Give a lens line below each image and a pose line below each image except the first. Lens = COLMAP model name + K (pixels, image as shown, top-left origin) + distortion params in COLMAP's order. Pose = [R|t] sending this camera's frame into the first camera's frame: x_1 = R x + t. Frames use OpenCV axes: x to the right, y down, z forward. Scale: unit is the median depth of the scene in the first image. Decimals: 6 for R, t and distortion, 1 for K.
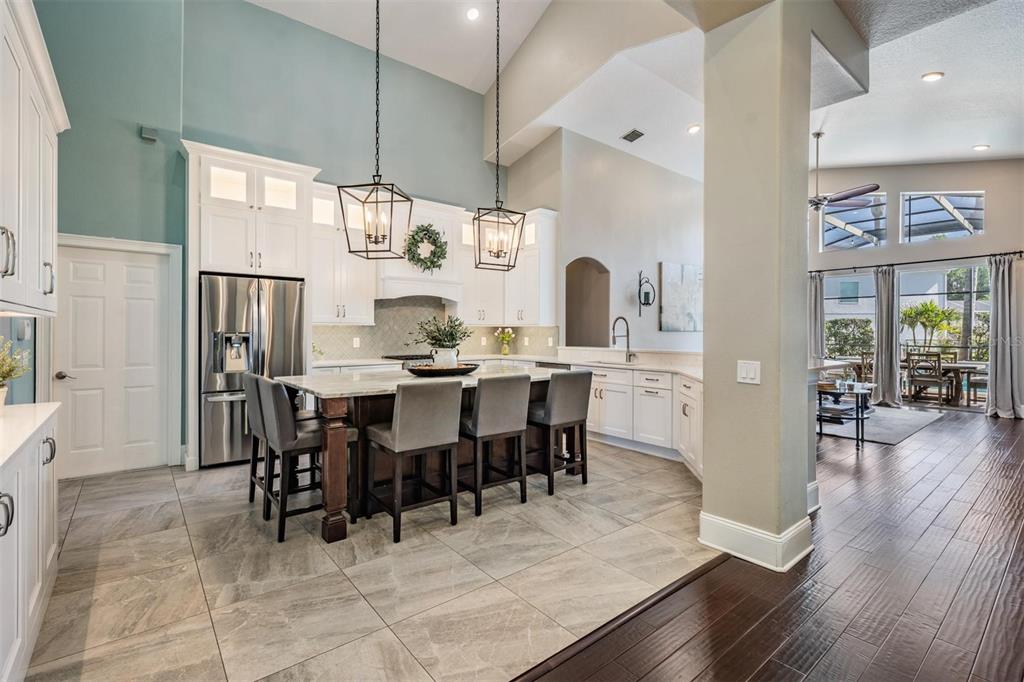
lens RADIAL K [[476.1, 0, 514.4], [0, 476.1, 337.9], [0, 0, 1]] dist [0.001580, 0.000159]
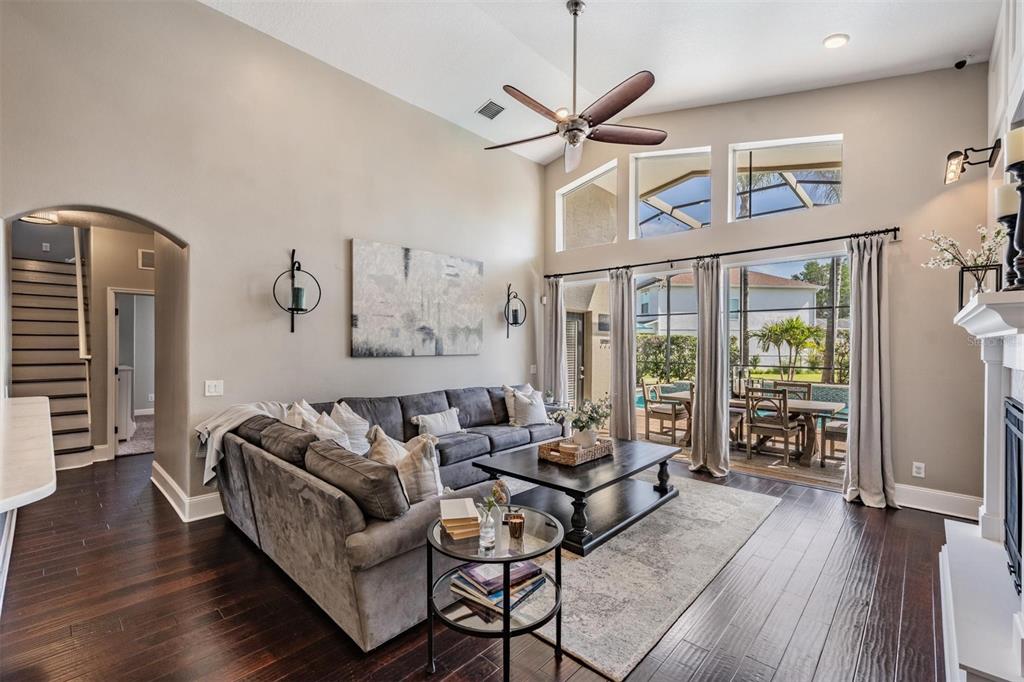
lens RADIAL K [[442.3, 0, 515.0], [0, 442.3, 350.1], [0, 0, 1]] dist [-0.001229, -0.000059]
pose [[0.991395, 0.001737, 0.130890, 0.422920], [-0.001561, 0.999998, -0.001448, -0.021871], [-0.130892, 0.001231, 0.991396, 0.420564]]
